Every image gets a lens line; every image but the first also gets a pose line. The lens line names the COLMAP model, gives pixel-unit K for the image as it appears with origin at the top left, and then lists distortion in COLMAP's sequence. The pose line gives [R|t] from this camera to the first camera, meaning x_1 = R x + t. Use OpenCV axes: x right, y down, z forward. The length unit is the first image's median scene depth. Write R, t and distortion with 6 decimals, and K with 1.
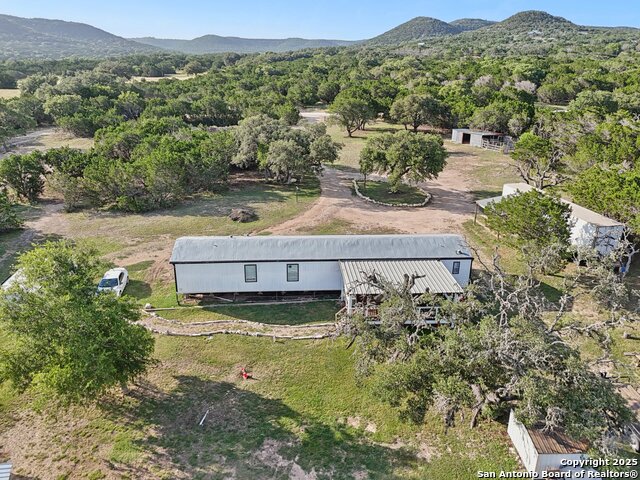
lens RADIAL K [[476.3, 0, 317.9], [0, 476.3, 240.4], [0, 0, 1]] dist [0.064621, -0.052828]
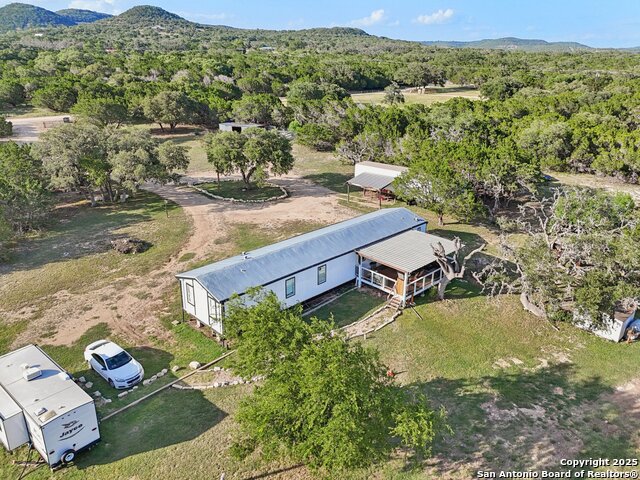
lens RADIAL K [[482.3, 0, 318.8], [0, 482.3, 240.0], [0, 0, 1]] dist [0.065392, -0.058764]
pose [[0.755248, -0.235801, 0.611555, -0.400978], [0.232010, 0.968812, 0.087027, -0.055427], [-0.613003, 0.076160, 0.786402, 0.132290]]
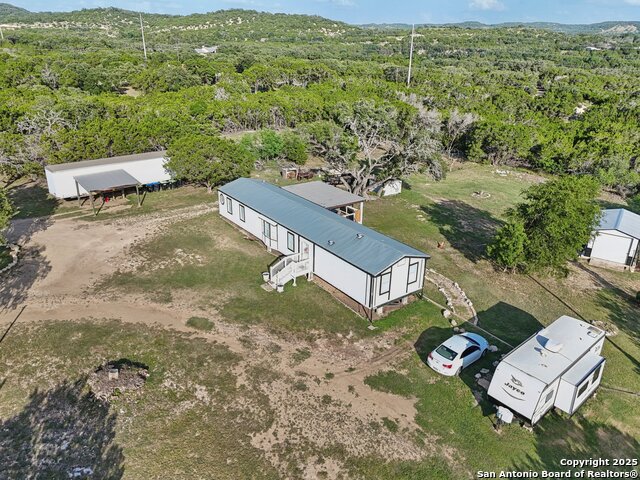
lens RADIAL K [[478.8, 0, 317.7], [0, 478.8, 239.9], [0, 0, 1]] dist [0.061589, -0.055720]
pose [[-0.538209, -0.348653, 0.767315, -0.543543], [0.280926, 0.784147, 0.553348, -0.341084], [-0.794614, 0.513376, -0.324089, 0.879577]]
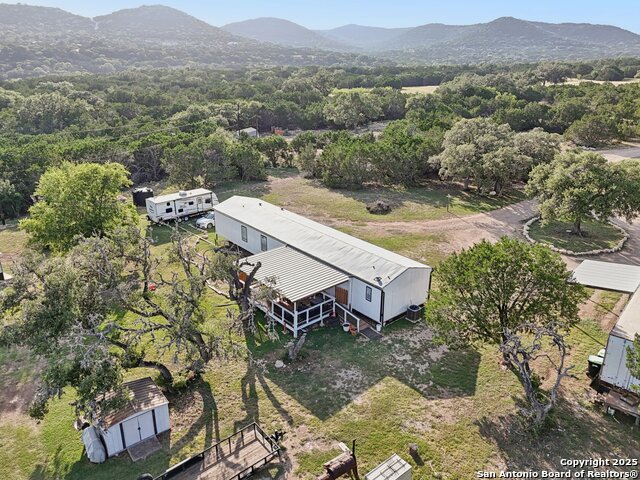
lens RADIAL K [[478.8, 0, 317.7], [0, 478.8, 239.9], [0, 0, 1]] dist [0.061589, -0.055720]
pose [[0.589890, 0.282744, -0.756364, 0.546542], [-0.289222, 0.948528, 0.129013, -0.077338], [0.753910, 0.142654, 0.641303, 0.223007]]
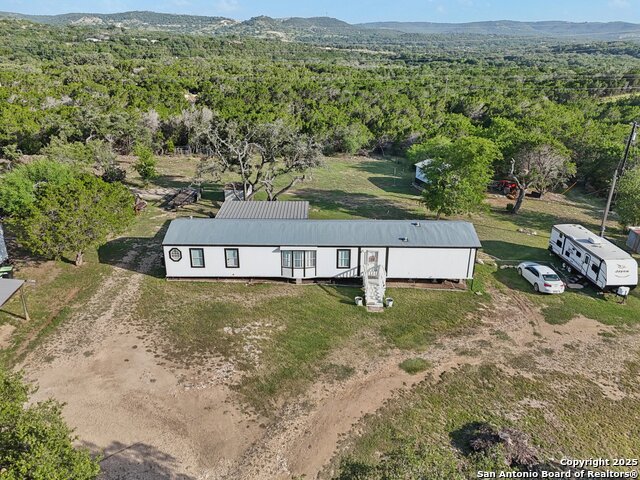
lens RADIAL K [[487.9, 0, 317.0], [0, 487.9, 239.0], [0, 0, 1]] dist [0.065339, -0.059647]
pose [[-0.997037, -0.046711, 0.061111, -0.028215], [0.008462, 0.723057, 0.690737, -0.425407], [-0.076451, 0.689207, -0.720519, 1.120649]]
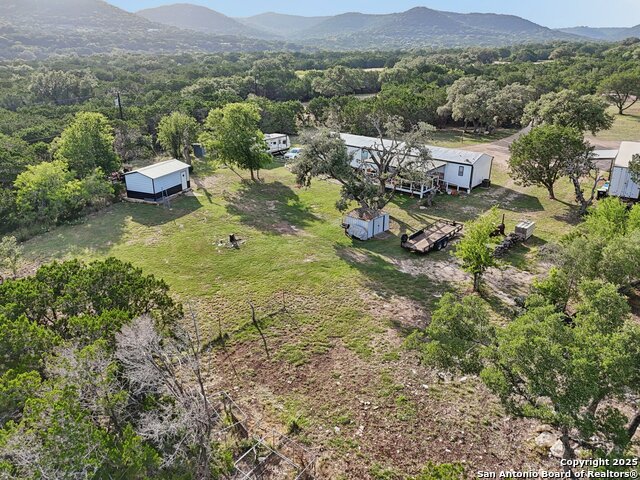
lens RADIAL K [[482.3, 0, 318.8], [0, 482.3, 240.0], [0, 0, 1]] dist [0.065392, -0.058764]
pose [[0.712612, 0.254714, -0.653686, 0.607806], [-0.248354, 0.963016, 0.104506, 0.128987], [0.656129, 0.087873, 0.749515, -0.193172]]
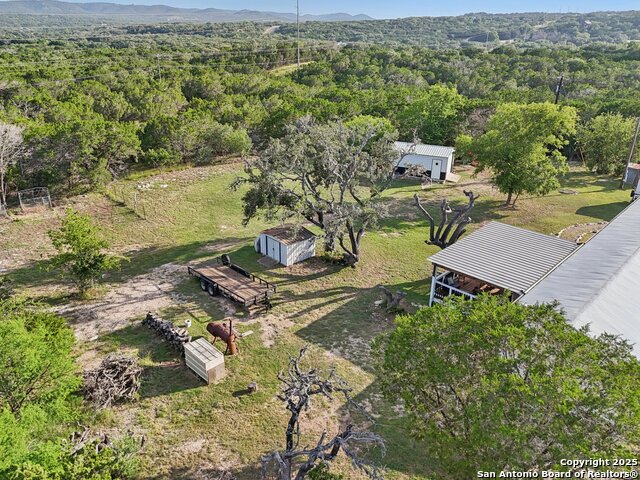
lens RADIAL K [[473.9, 0, 318.1], [0, 473.9, 240.5], [0, 0, 1]] dist [0.058639, -0.051731]
pose [[-0.747102, 0.260329, -0.611611, 0.498310], [-0.256702, 0.735738, 0.626733, -0.200618], [0.613142, 0.625235, -0.482844, 0.675934]]
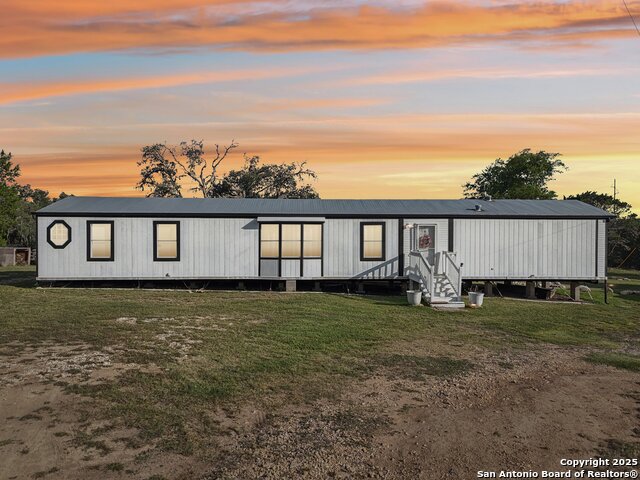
lens RADIAL K [[473.9, 0, 318.1], [0, 473.9, 240.5], [0, 0, 1]] dist [0.058639, -0.051731]
pose [[-0.999543, -0.020464, 0.022237, 0.005063], [-0.010421, 0.924101, 0.382005, -0.112873], [-0.028366, 0.381599, -0.923893, 0.999095]]
